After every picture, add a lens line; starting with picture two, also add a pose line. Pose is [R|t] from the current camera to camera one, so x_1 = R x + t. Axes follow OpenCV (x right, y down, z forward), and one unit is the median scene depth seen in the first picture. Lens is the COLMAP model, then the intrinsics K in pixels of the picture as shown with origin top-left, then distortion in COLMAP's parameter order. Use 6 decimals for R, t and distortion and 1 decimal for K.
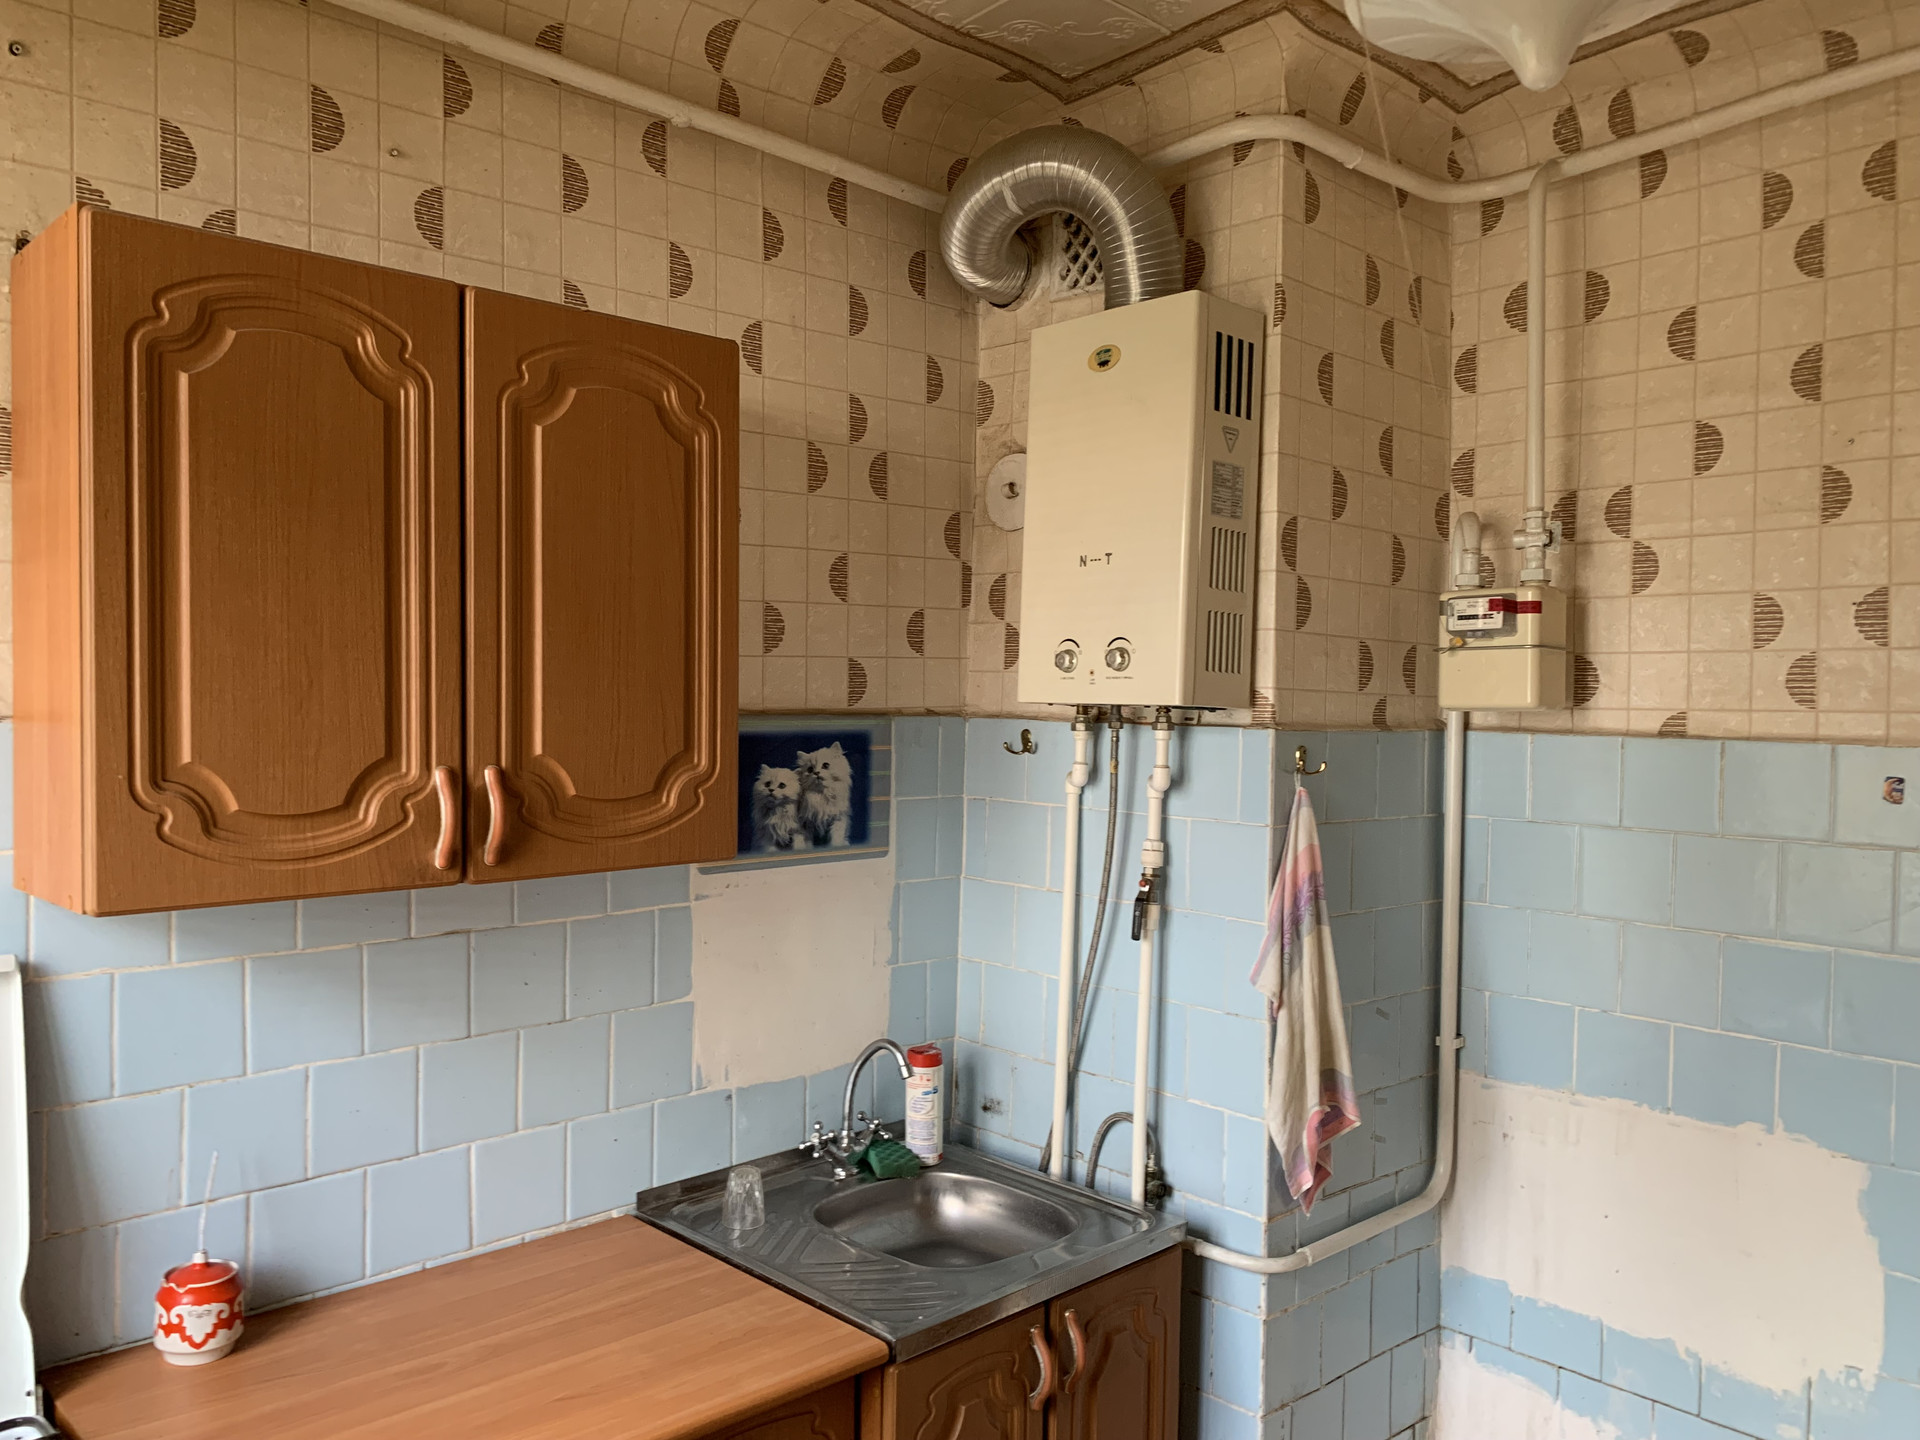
lens RADIAL K [[1435.4, 0, 954.1], [0, 1435.4, 711.3], [0, 0, 1]] dist [-0.008858, -0.026849]
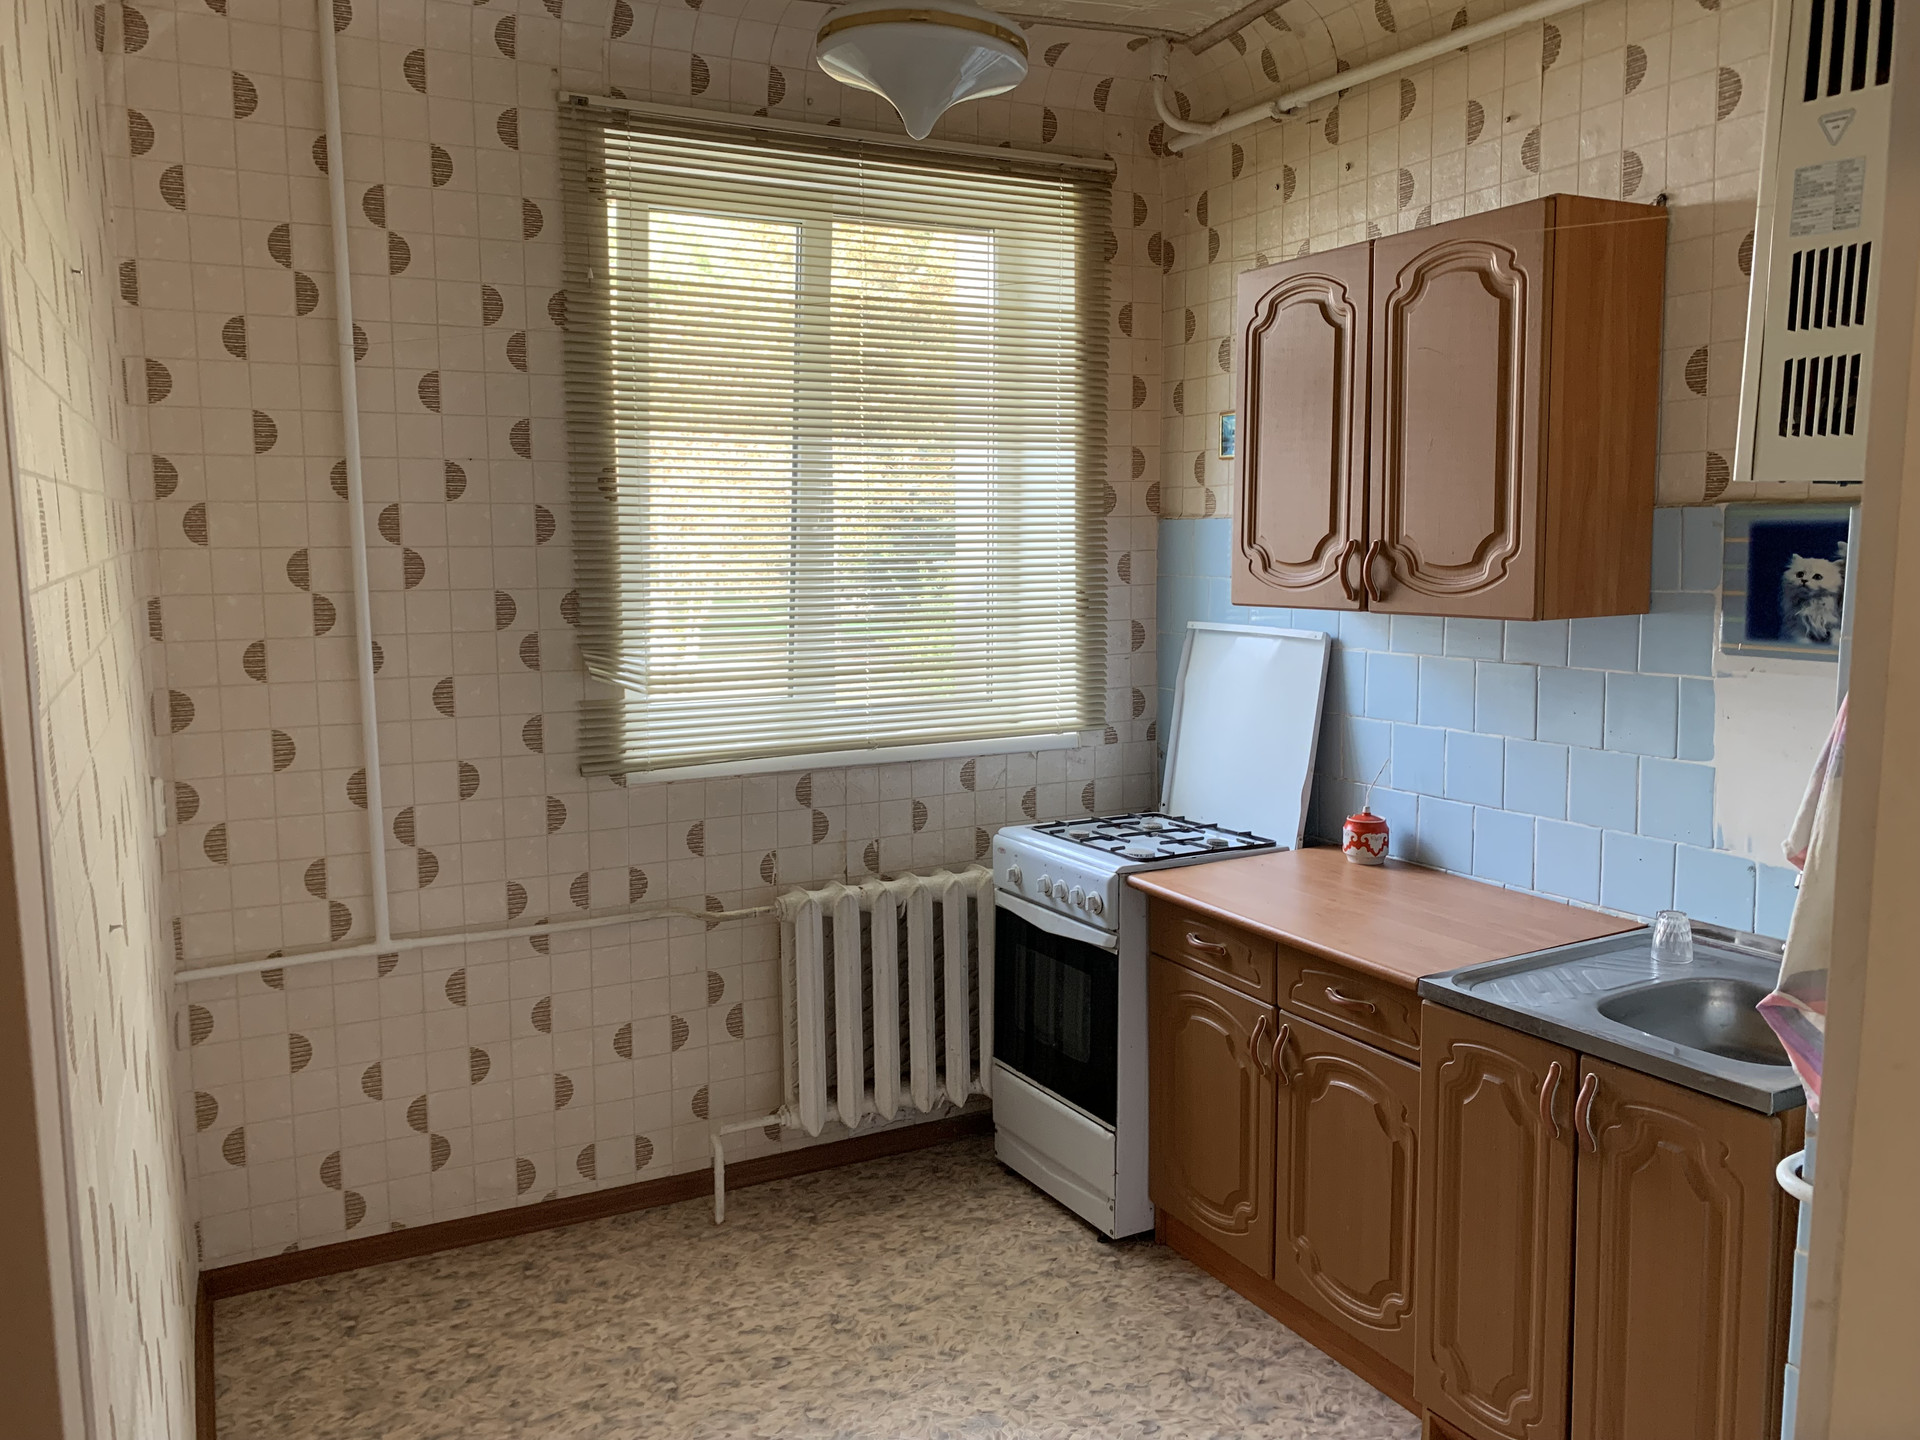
lens RADIAL K [[1435.4, 0, 958.7], [0, 1435.4, 723.7], [0, 0, 1]] dist [-0.008858, -0.026849]
pose [[-0.251115, 0.123324, -0.960069, 1.024105], [0.002465, 0.991929, 0.126772, 0.027543], [0.967954, 0.029468, -0.249393, 0.711466]]
